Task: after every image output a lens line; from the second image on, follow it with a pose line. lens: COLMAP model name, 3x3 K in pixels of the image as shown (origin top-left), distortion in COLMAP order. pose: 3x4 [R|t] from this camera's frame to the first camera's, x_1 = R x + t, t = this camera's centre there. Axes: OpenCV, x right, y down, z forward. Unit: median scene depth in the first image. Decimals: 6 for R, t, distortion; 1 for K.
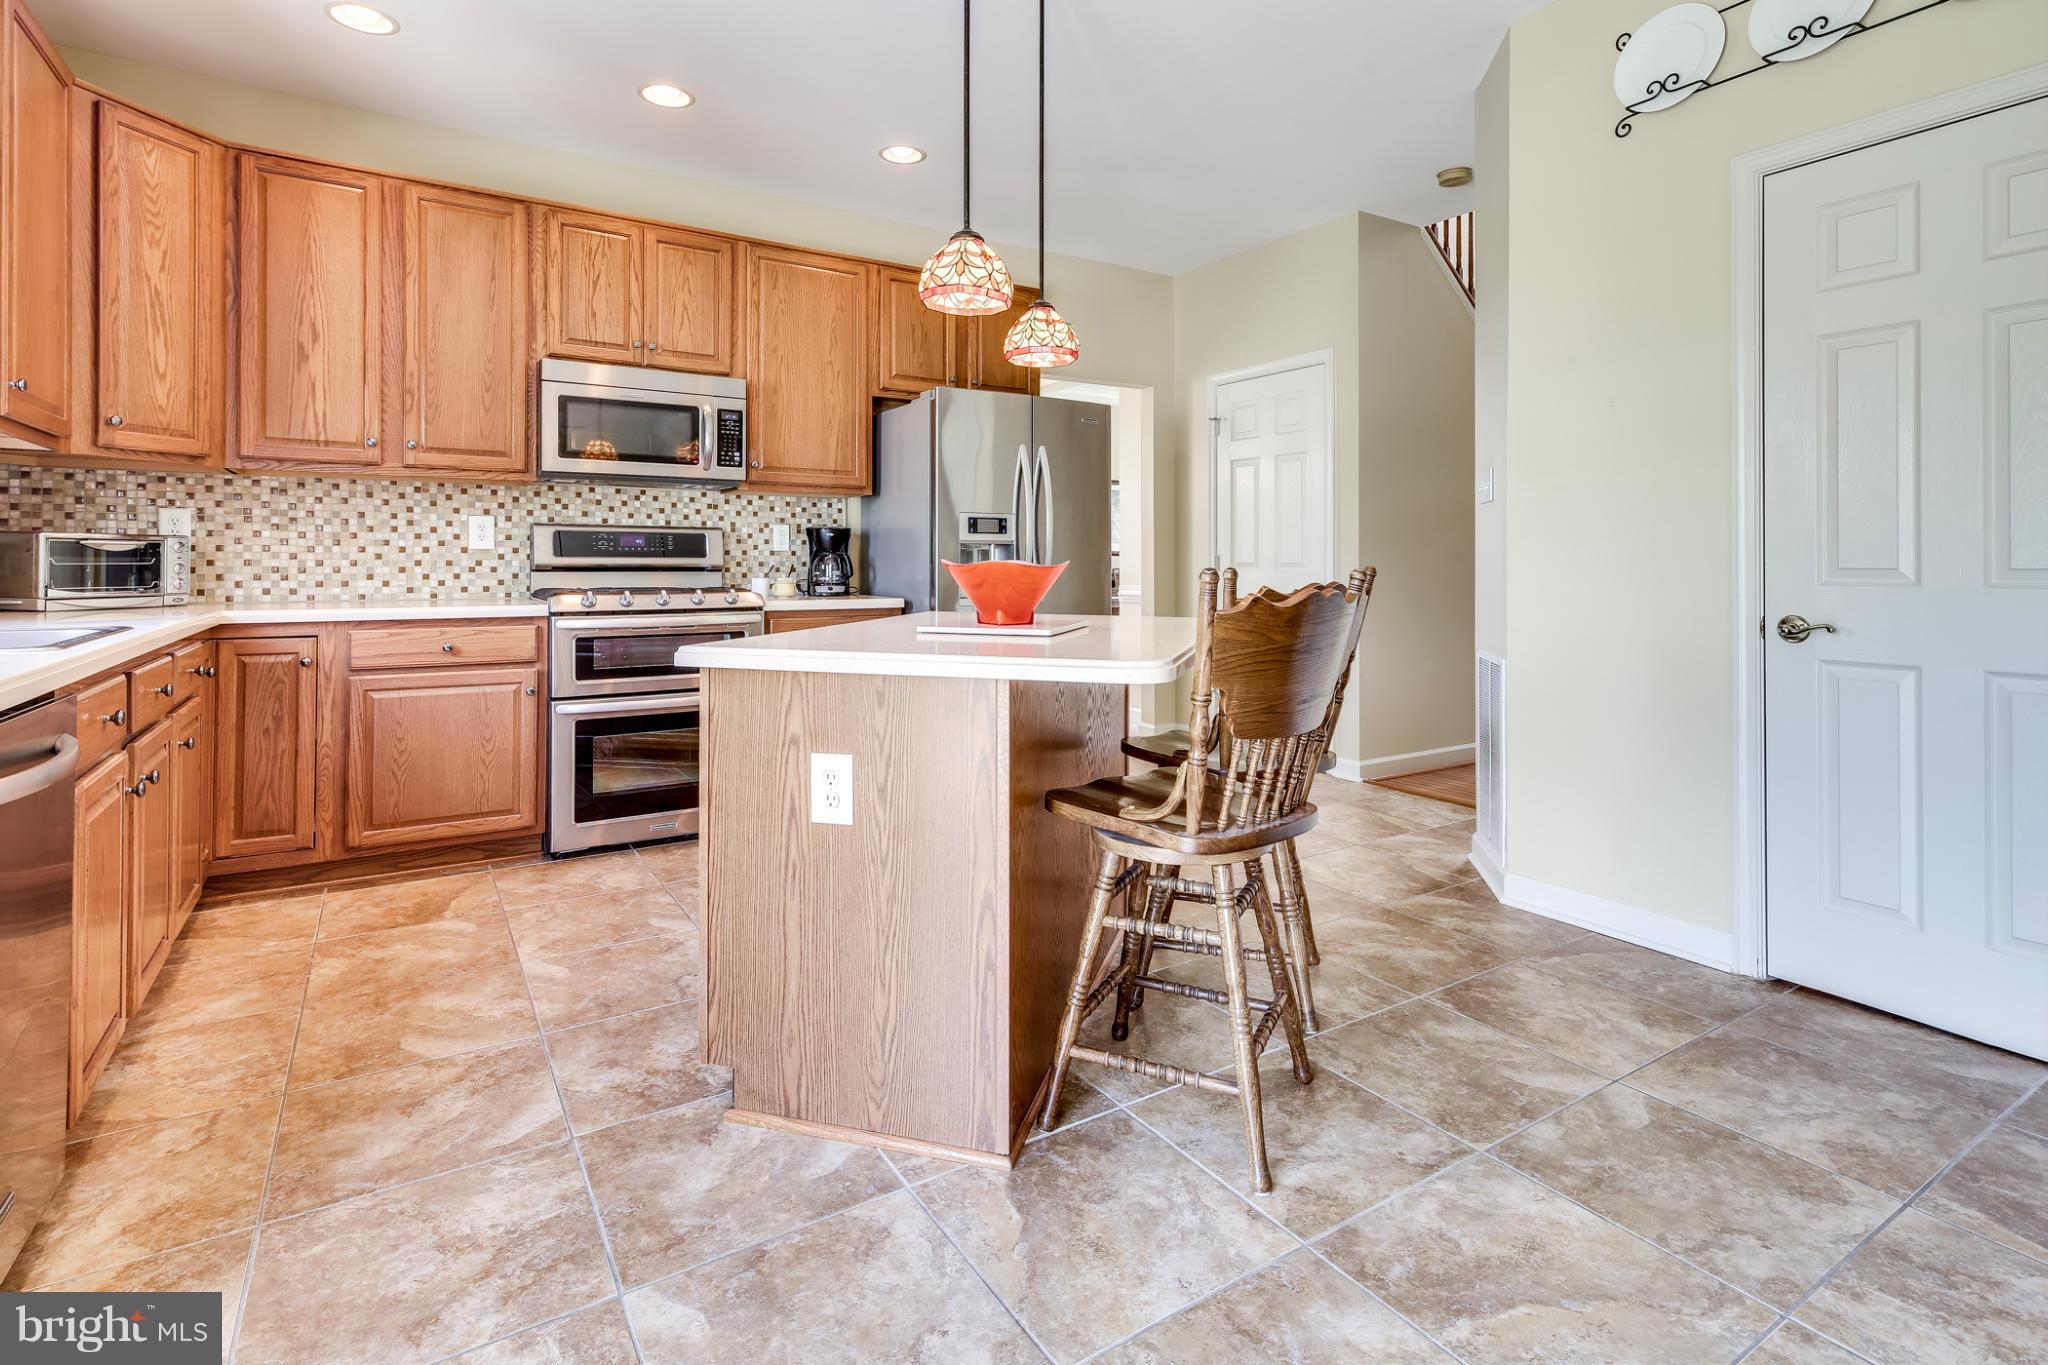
lens RADIAL K [[987.5, 0, 1013.7], [0, 987.5, 556.8], [0, 0, 1]] dist [0.016651, -0.004432]
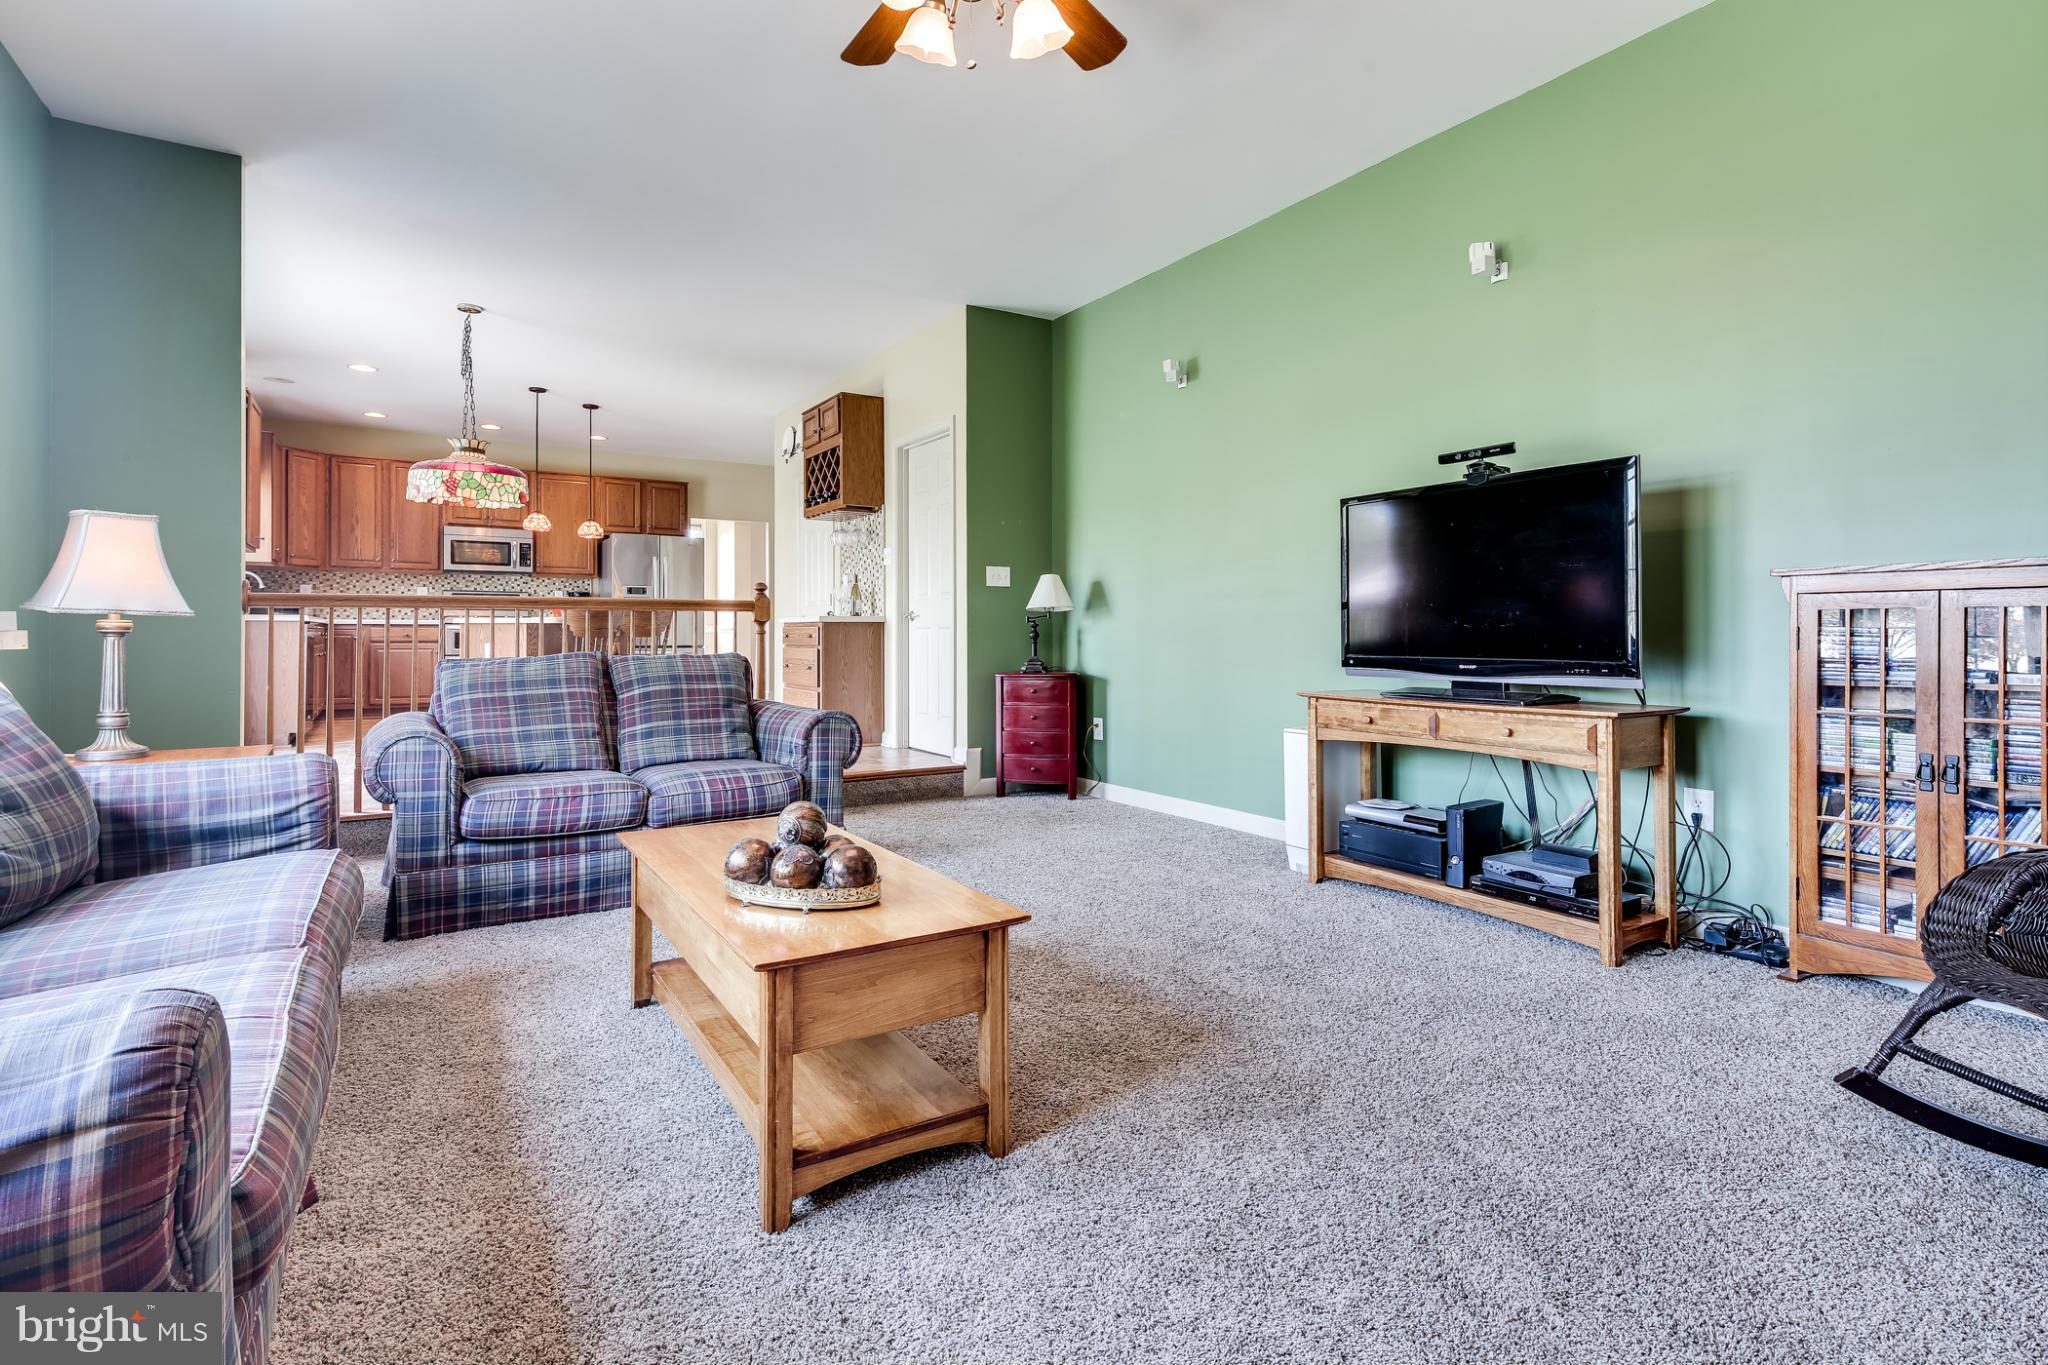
lens RADIAL K [[987.5, 0, 1016.5], [0, 987.5, 627.4], [0, 0, 1]] dist [0.016651, -0.004432]
pose [[0.999997, -0.000356, -0.002444, 1.076147], [0.000355, 1.000000, -0.000182, 0.068161], [0.002444, 0.000181, 0.999997, -1.665649]]
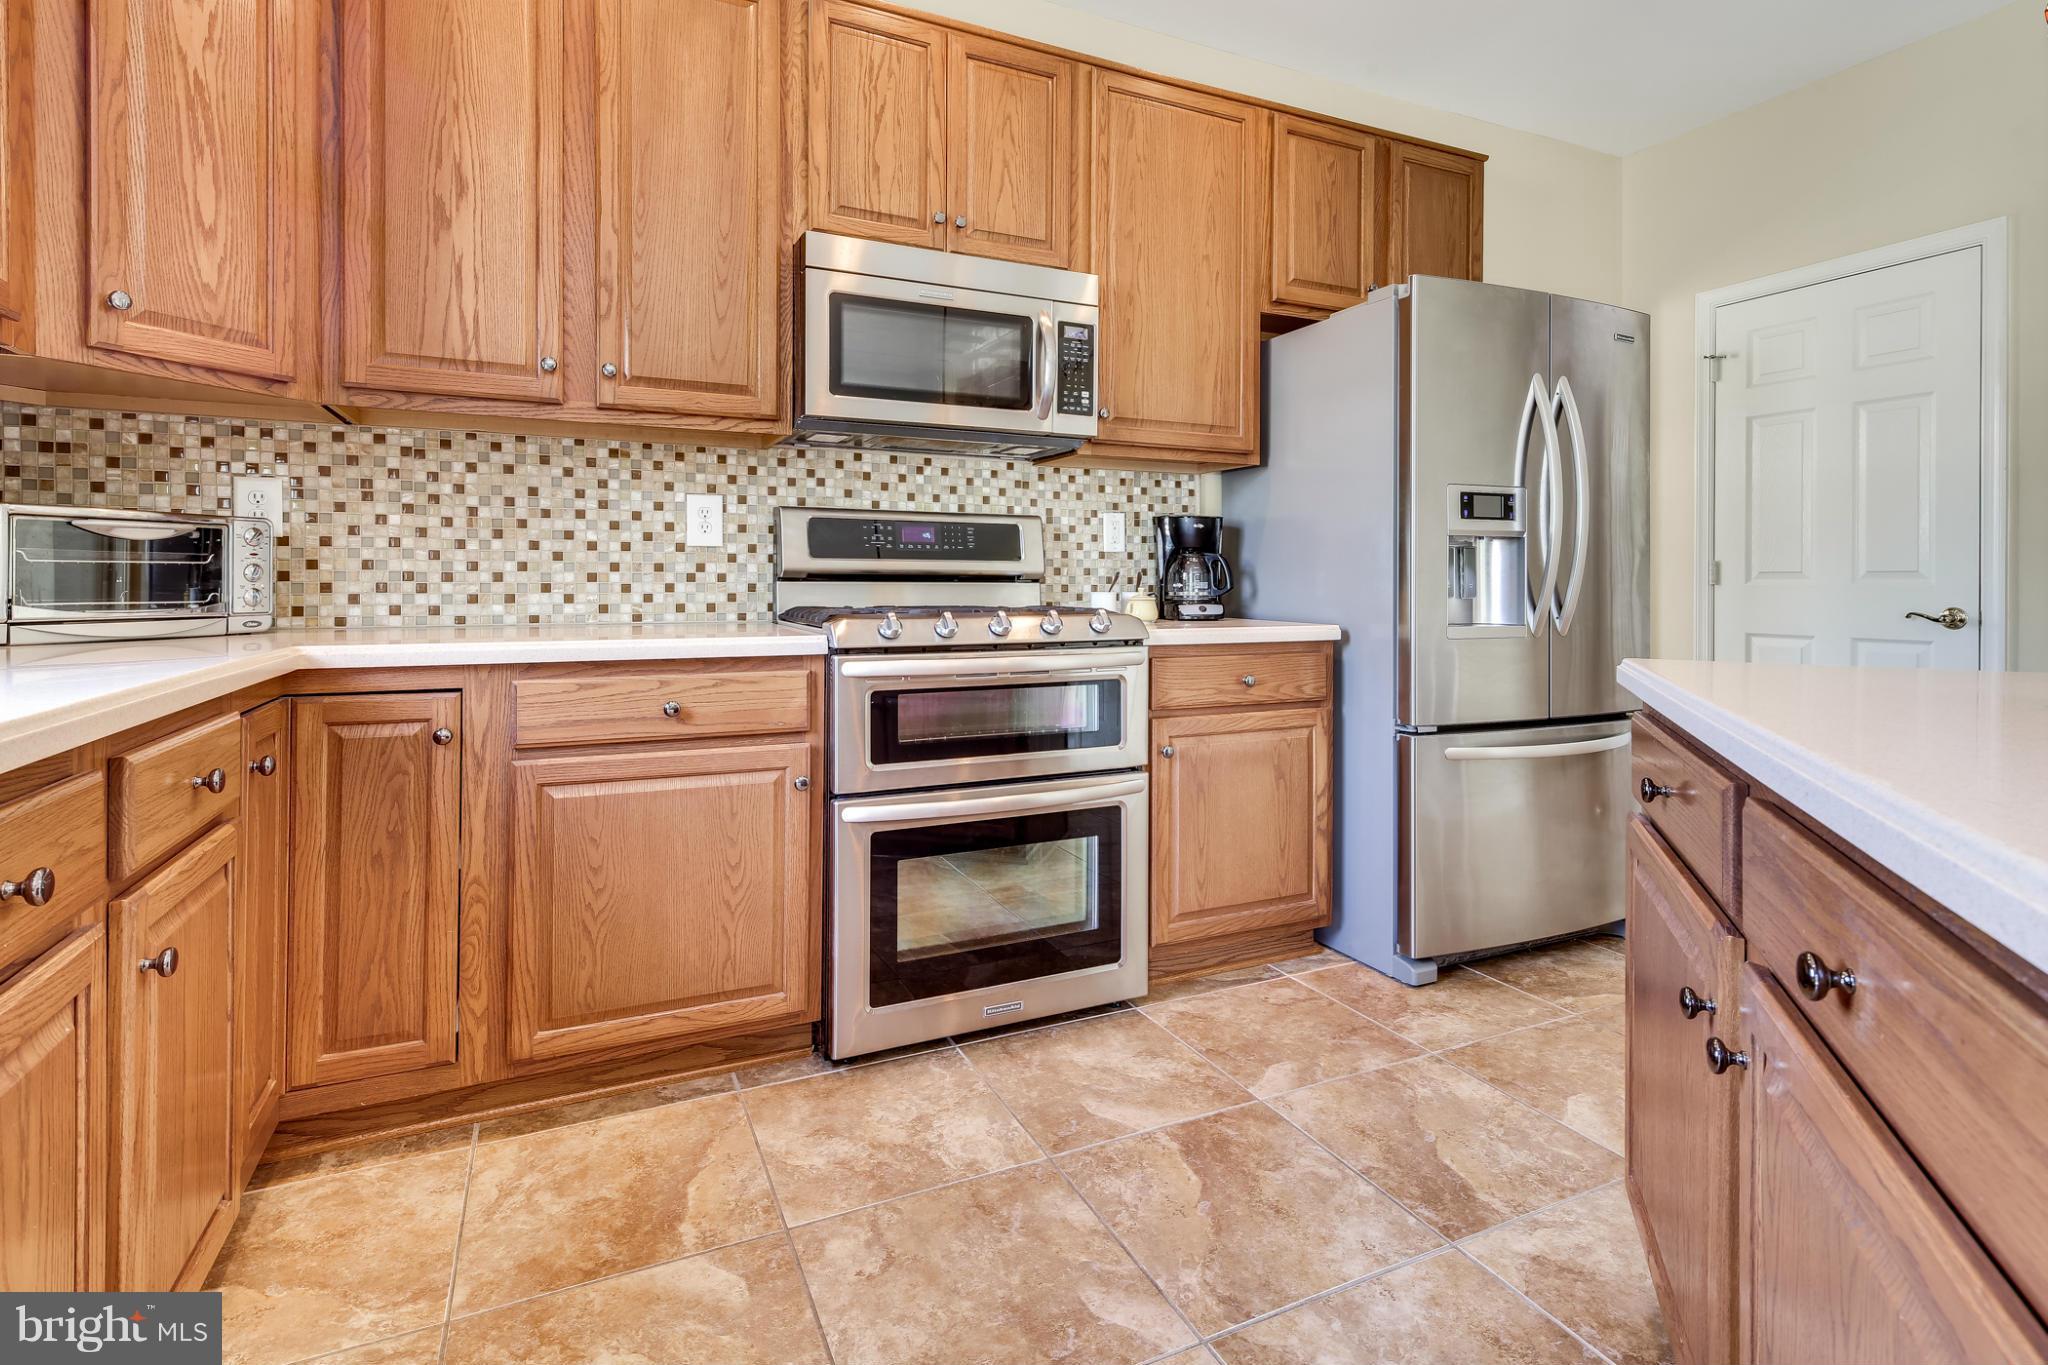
lens RADIAL K [[987.5, 0, 1015.0], [0, 987.5, 578.6], [0, 0, 1]] dist [0.016651, -0.004432]
pose [[0.991668, 0.000458, -0.128818, -0.282861], [-0.000031, 0.999994, 0.003317, 0.012868], [0.128819, -0.003285, 0.991663, 0.431816]]
